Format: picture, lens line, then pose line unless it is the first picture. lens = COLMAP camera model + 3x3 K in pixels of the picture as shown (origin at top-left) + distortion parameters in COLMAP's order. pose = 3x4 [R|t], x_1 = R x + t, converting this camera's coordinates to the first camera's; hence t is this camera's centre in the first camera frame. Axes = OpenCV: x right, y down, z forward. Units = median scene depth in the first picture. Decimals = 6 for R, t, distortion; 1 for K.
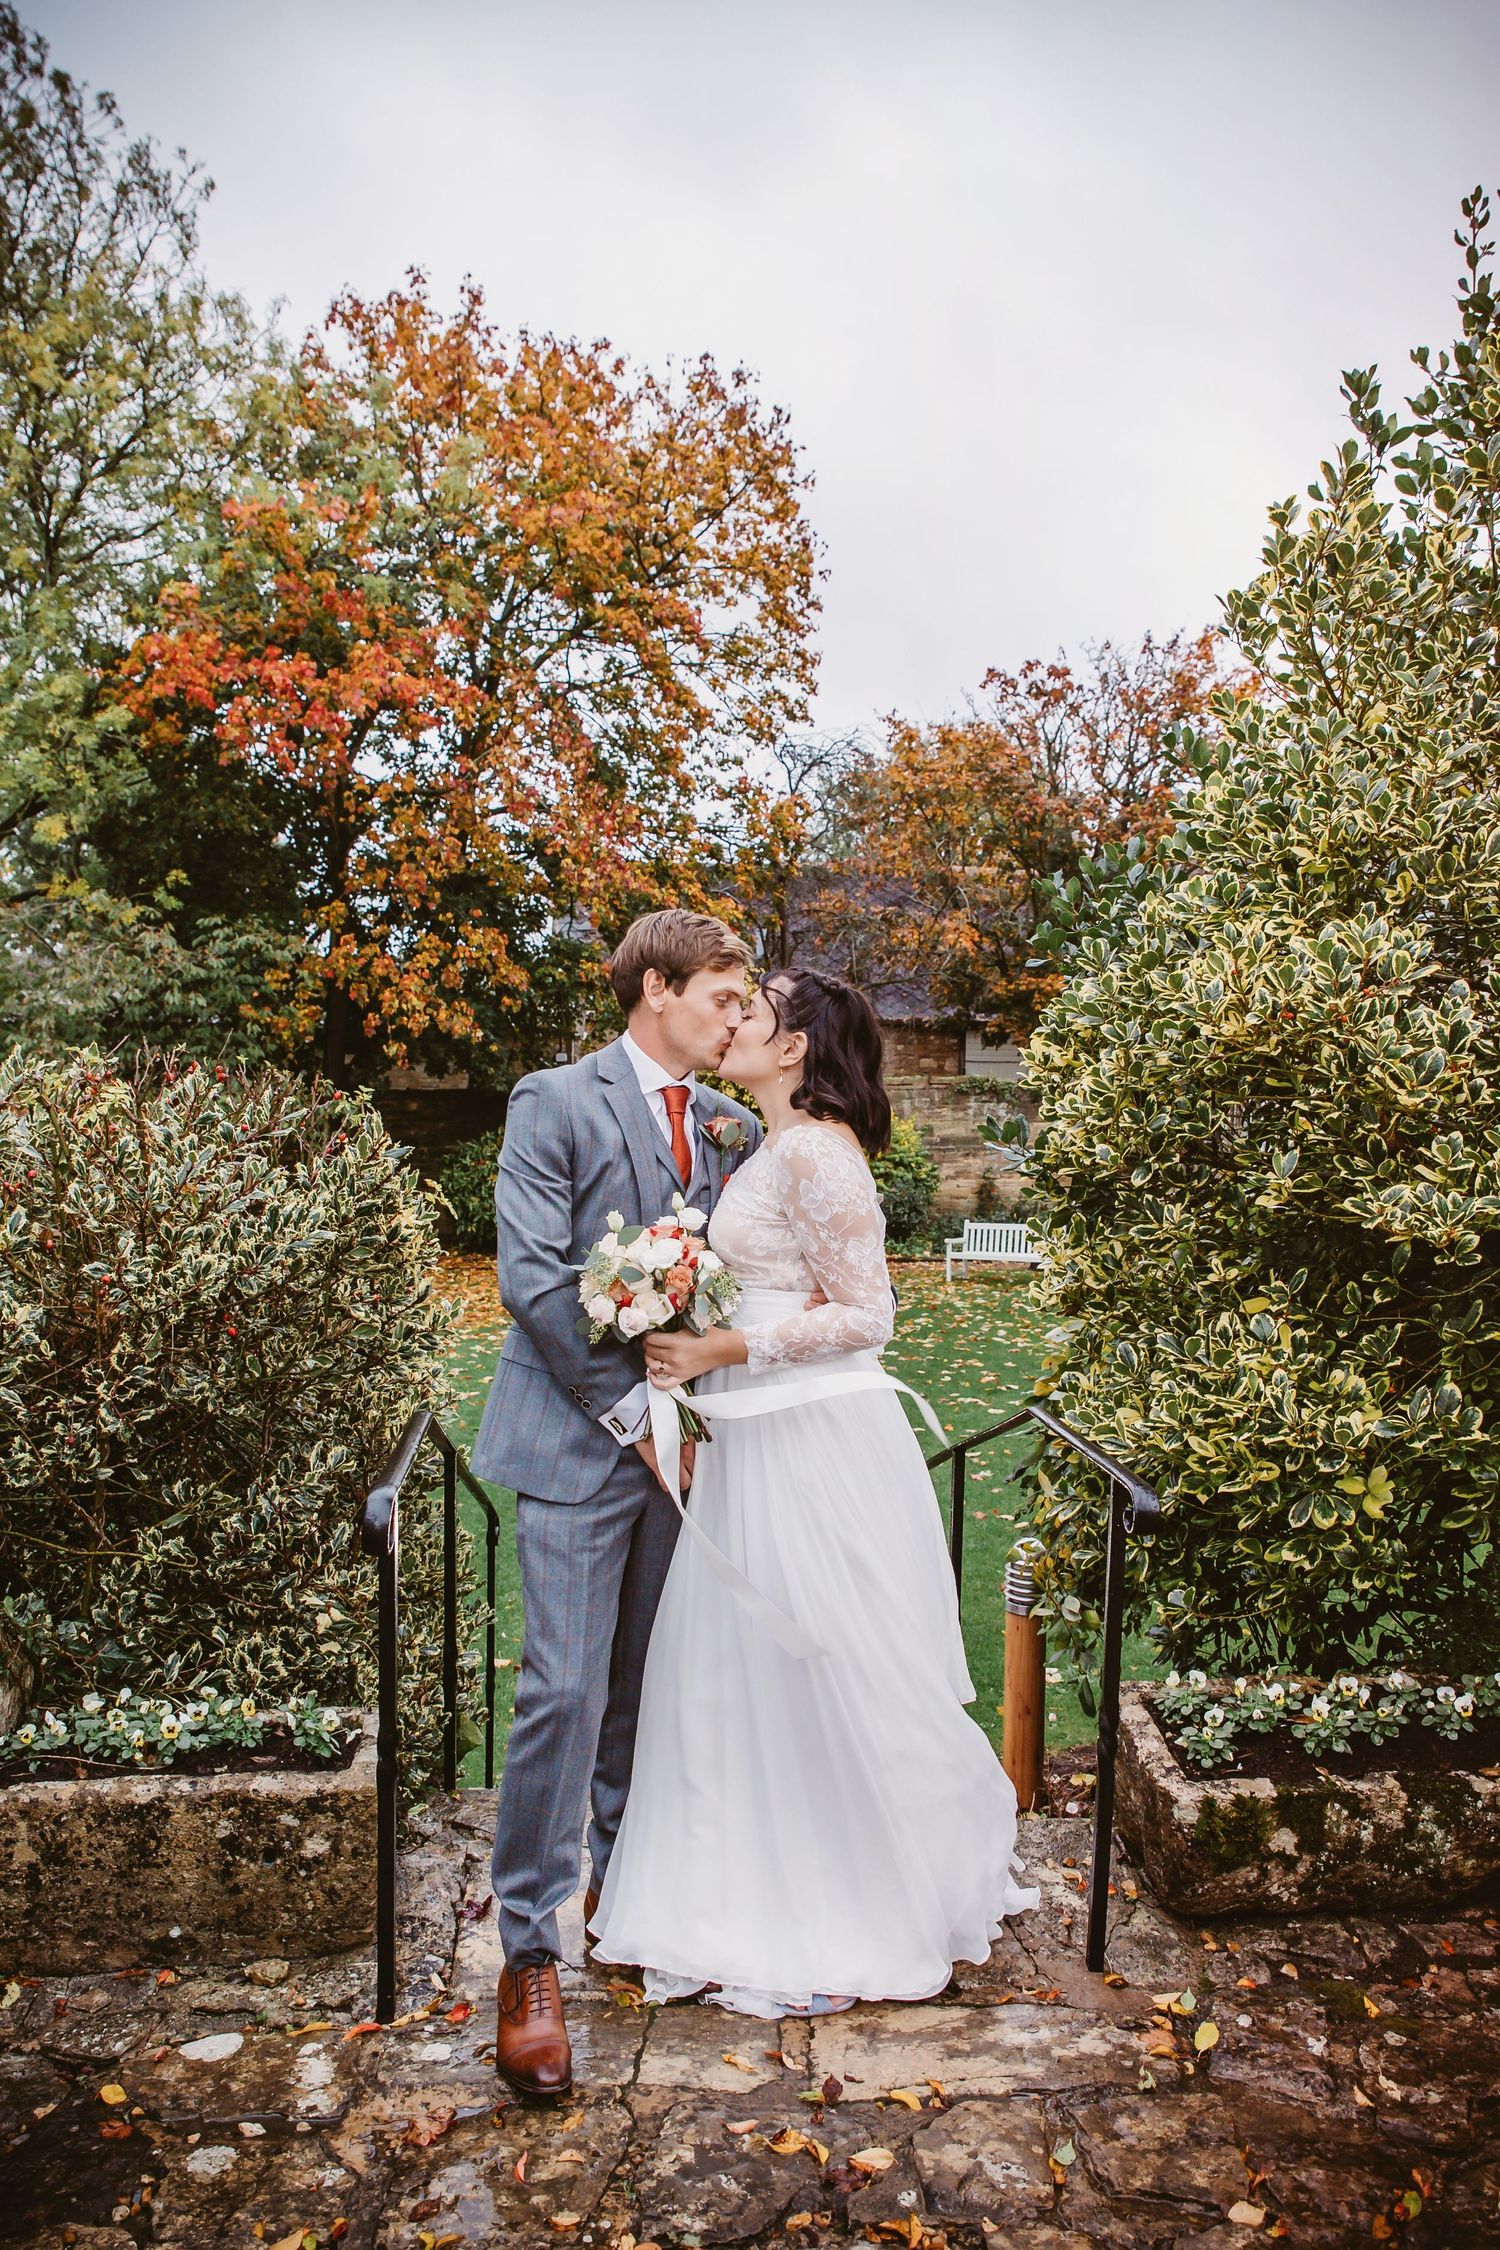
lens RADIAL K [[1959.5, 0, 764.6], [0, 1959.5, 1134.1], [0, 0, 1]] dist [0.003042, -0.005531]
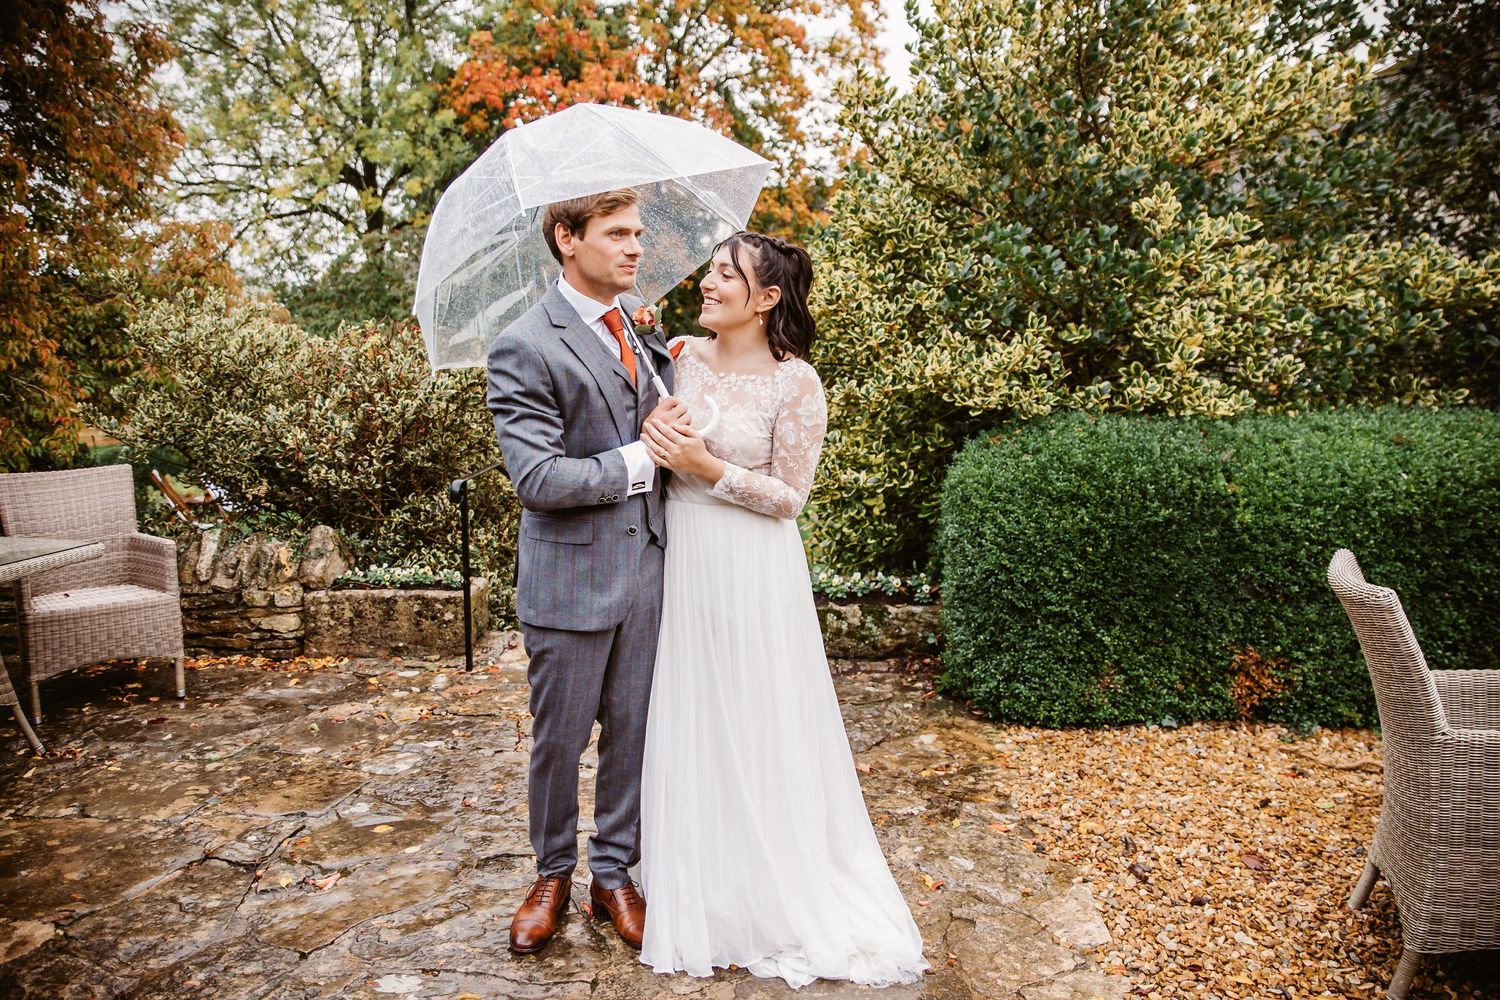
lens RADIAL K [[1422.0, 0, 696.9], [0, 1422.0, 573.2], [0, 0, 1]] dist [-0.019194, -0.008197]
pose [[0.982756, 0.018707, -0.183961, 0.420695], [0.007544, 0.989985, 0.140973, 0.023683], [0.184756, -0.139930, 0.972772, -0.759083]]
